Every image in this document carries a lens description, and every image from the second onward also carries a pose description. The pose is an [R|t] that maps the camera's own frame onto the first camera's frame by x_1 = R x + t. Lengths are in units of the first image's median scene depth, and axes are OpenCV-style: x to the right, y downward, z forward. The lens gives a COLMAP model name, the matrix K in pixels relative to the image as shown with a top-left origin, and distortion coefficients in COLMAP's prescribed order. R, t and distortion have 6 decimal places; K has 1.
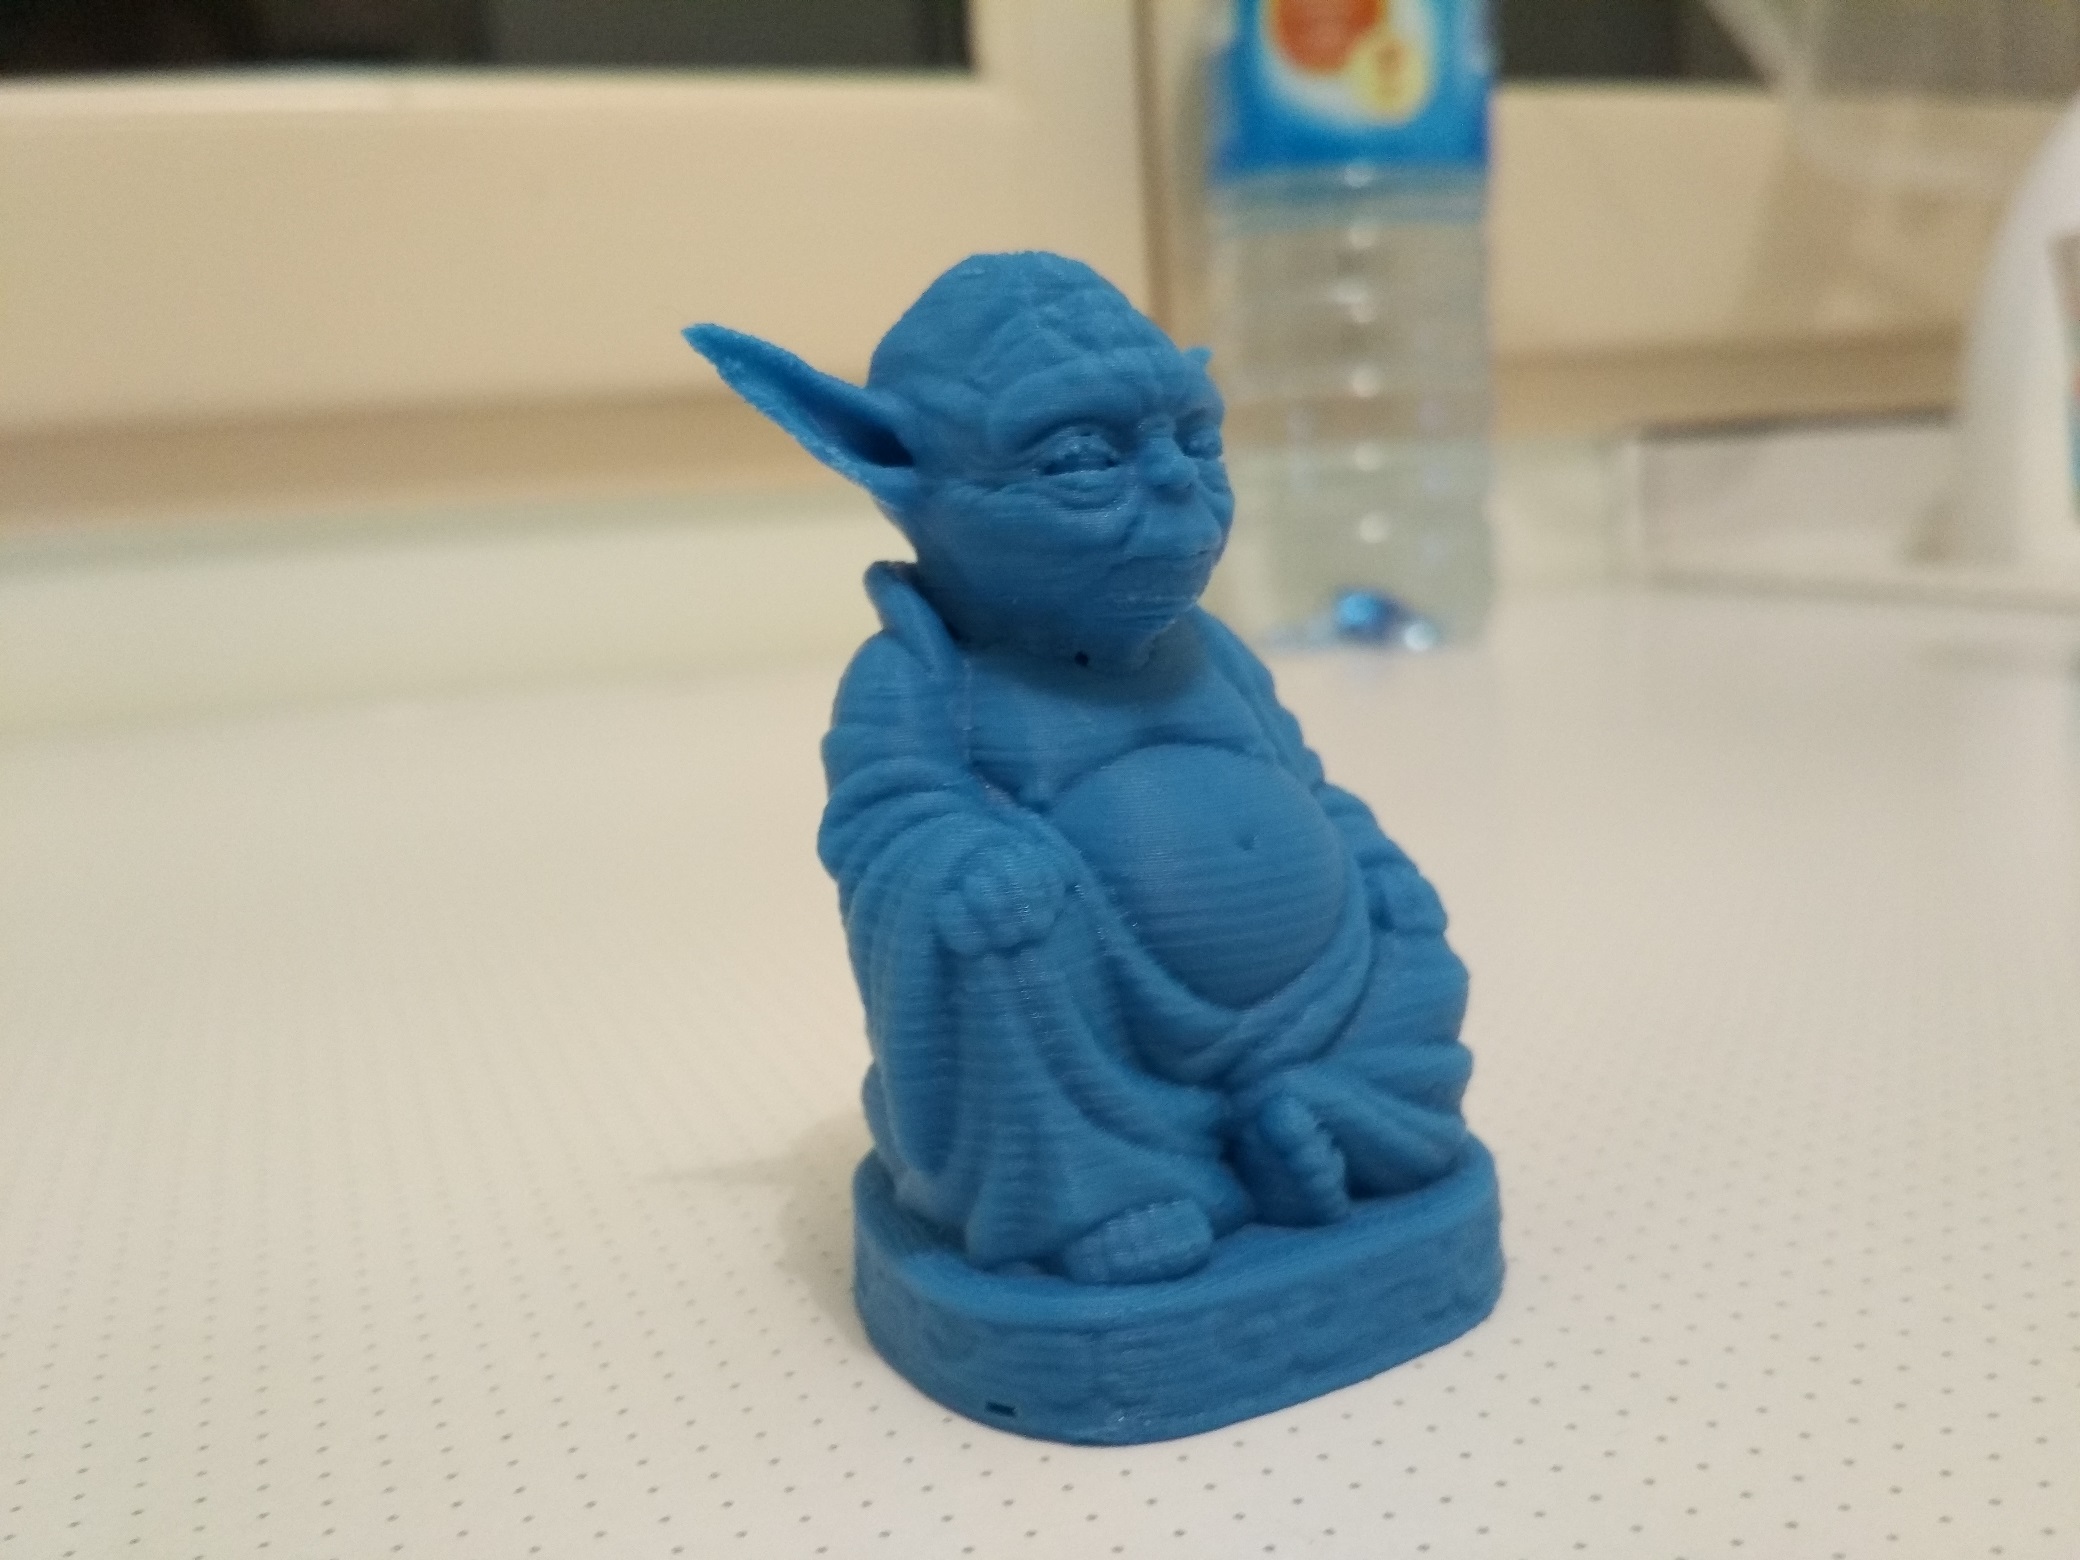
lens RADIAL K [[1807.6, 0, 1037.7], [0, 1807.6, 778.7], [0, 0, 1]] dist [0.016897, -0.001420]
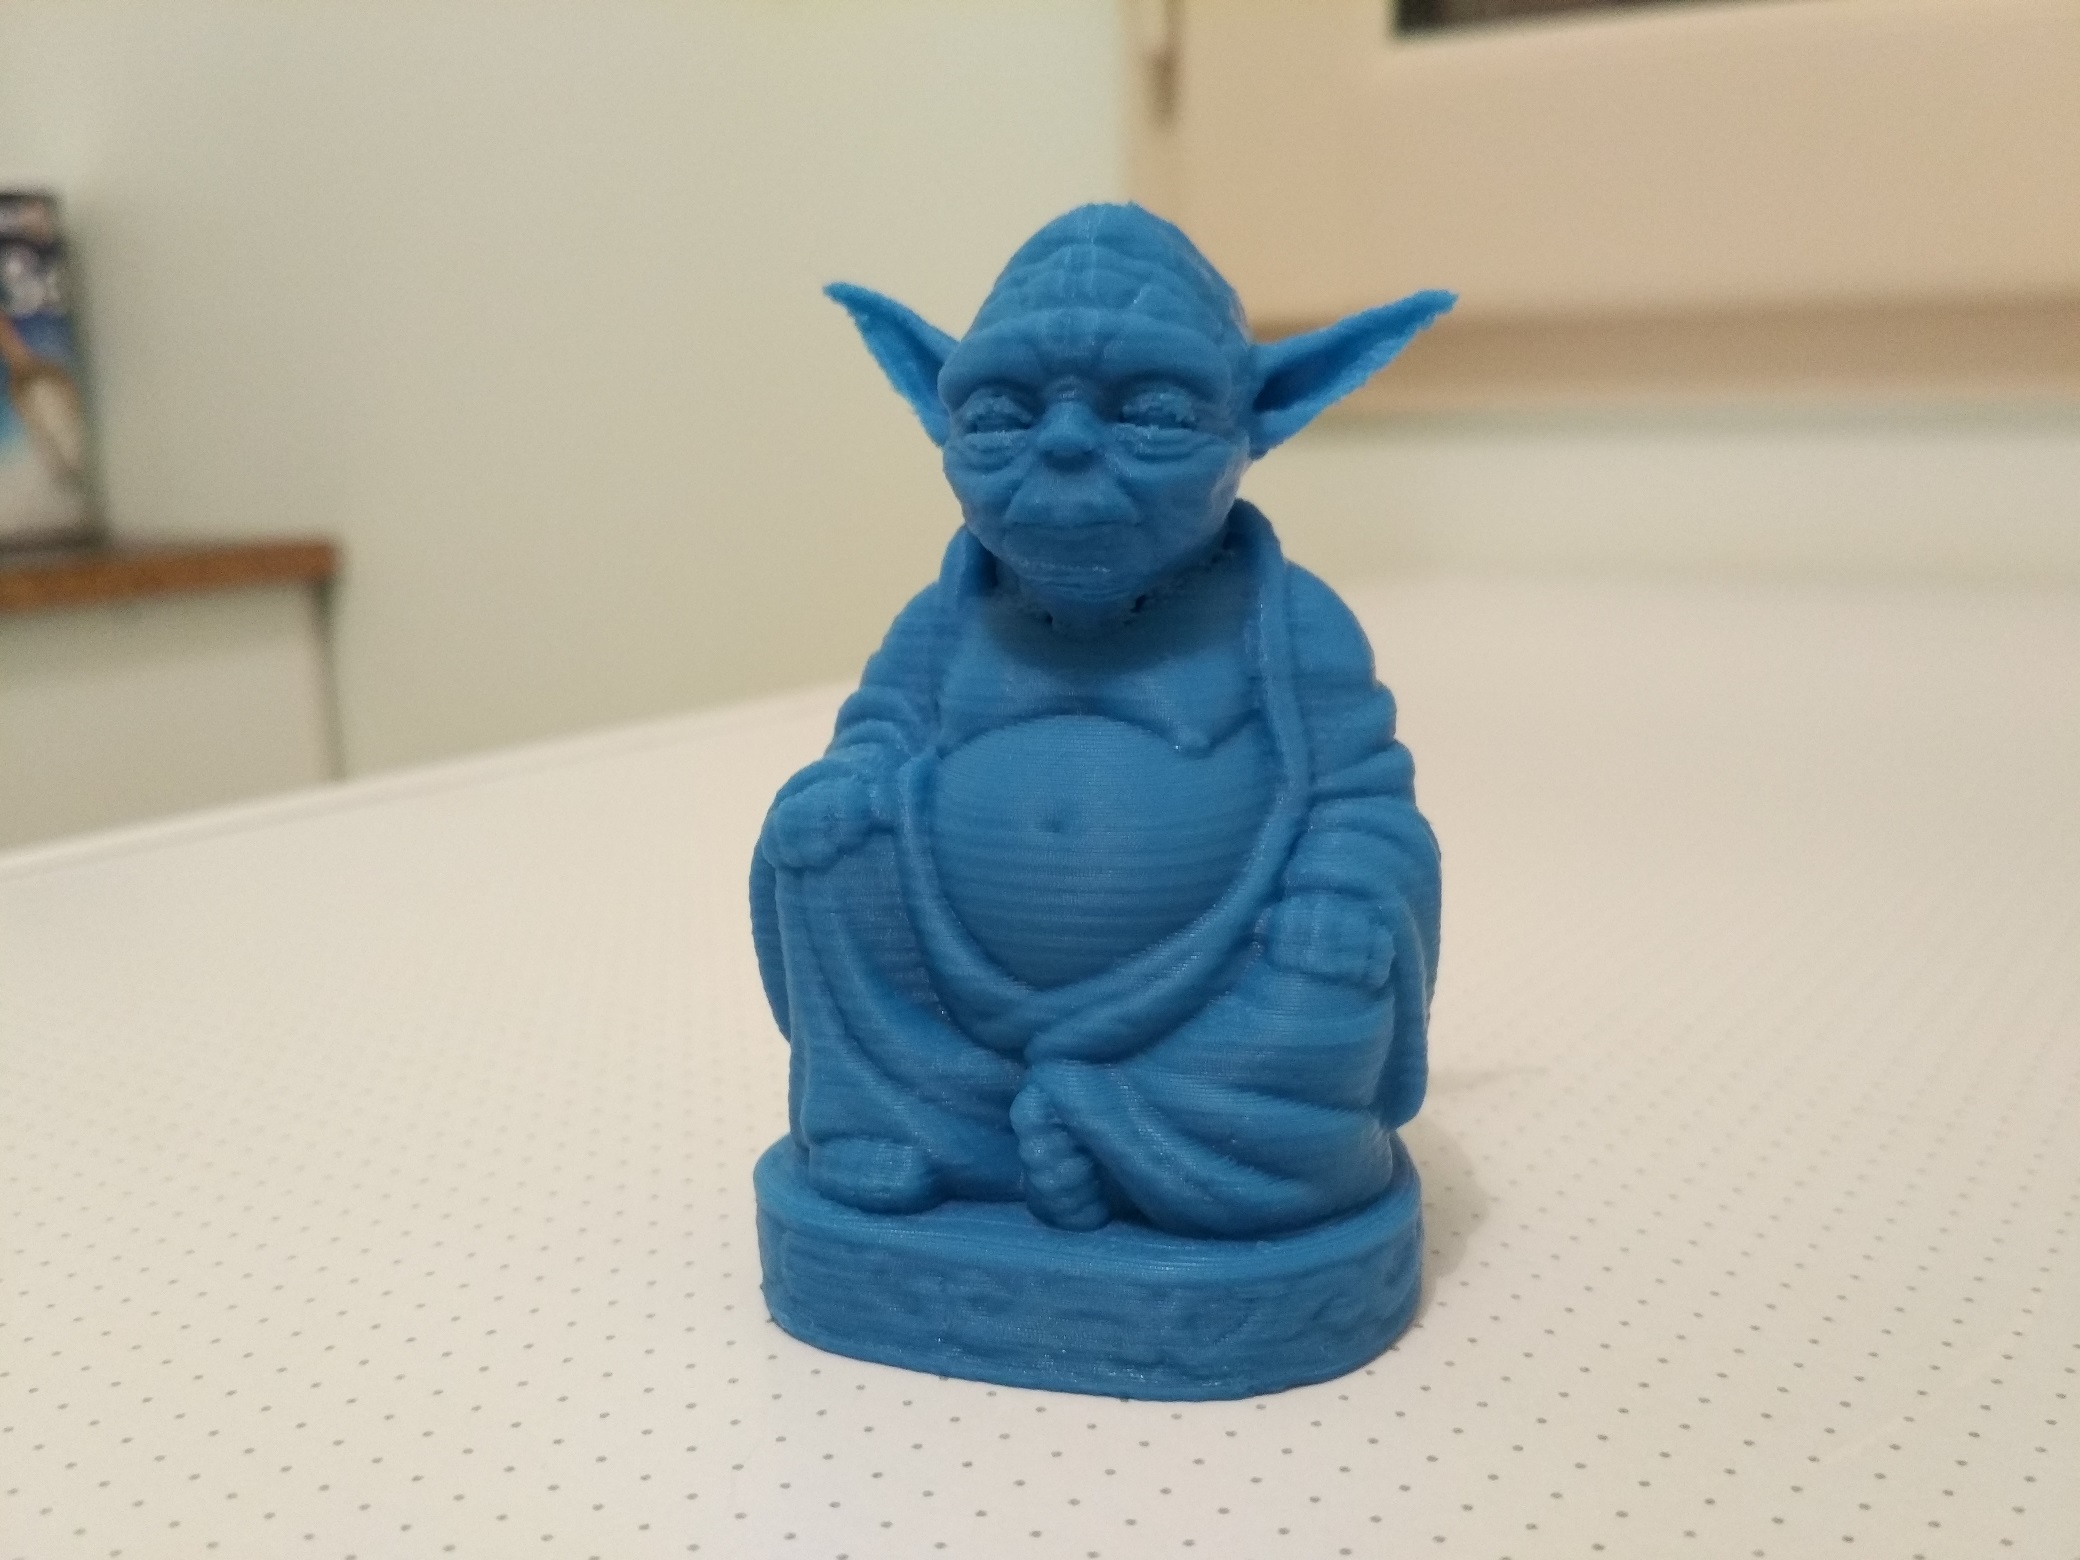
lens RADIAL K [[1807.6, 0, 1037.6], [0, 1807.6, 781.9], [0, 0, 1]] dist [0.016897, -0.001420]
pose [[0.696737, 0.186765, -0.692587, 0.781472], [-0.140785, 0.982336, 0.123271, -0.106468], [0.703376, 0.011619, 0.710723, 0.301339]]
